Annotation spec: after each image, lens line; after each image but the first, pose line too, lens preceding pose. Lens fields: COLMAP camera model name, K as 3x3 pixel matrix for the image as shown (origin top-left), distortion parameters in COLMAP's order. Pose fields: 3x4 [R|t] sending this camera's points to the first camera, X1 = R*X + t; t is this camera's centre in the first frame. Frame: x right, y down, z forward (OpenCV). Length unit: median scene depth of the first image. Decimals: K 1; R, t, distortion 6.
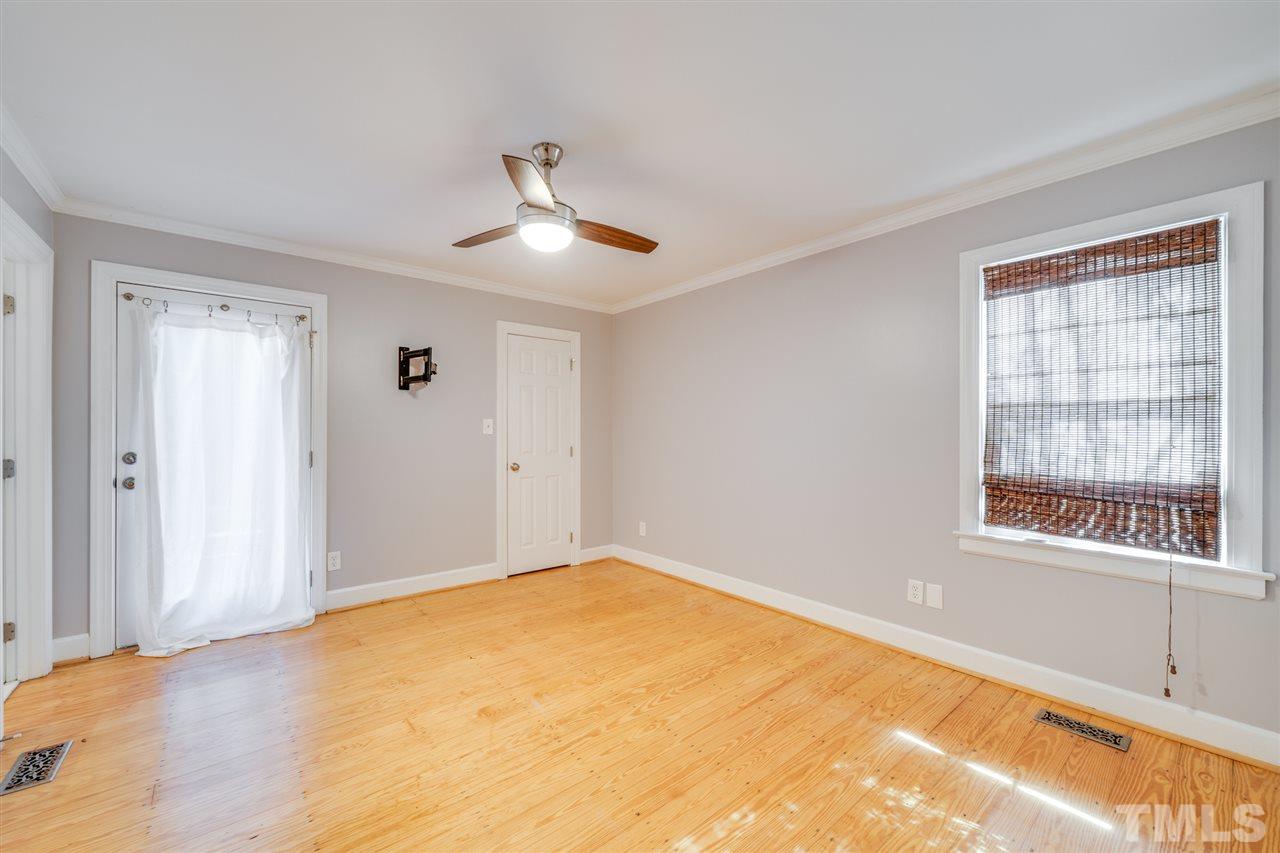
lens RADIAL K [[506.4, 0, 640.8], [0, 506.4, 428.0], [0, 0, 1]] dist [-0.002320, 0.000014]
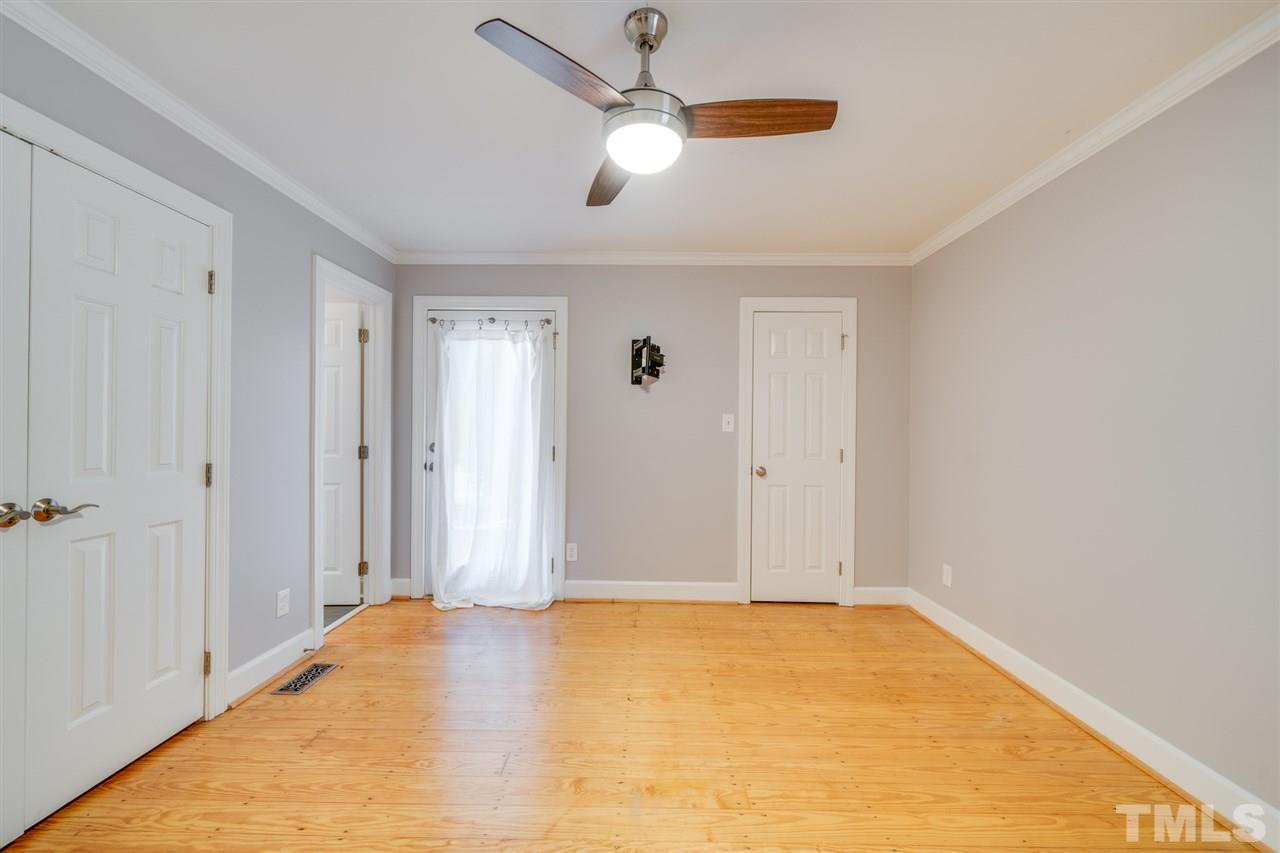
lens RADIAL K [[506.4, 0, 642.0], [0, 506.4, 429.7], [0, 0, 1]] dist [-0.002320, 0.000014]
pose [[0.758247, 0.007650, -0.651922, 0.184456], [-0.002926, 0.999961, 0.008330, 0.002500], [0.651961, -0.004409, 0.758240, 0.317208]]
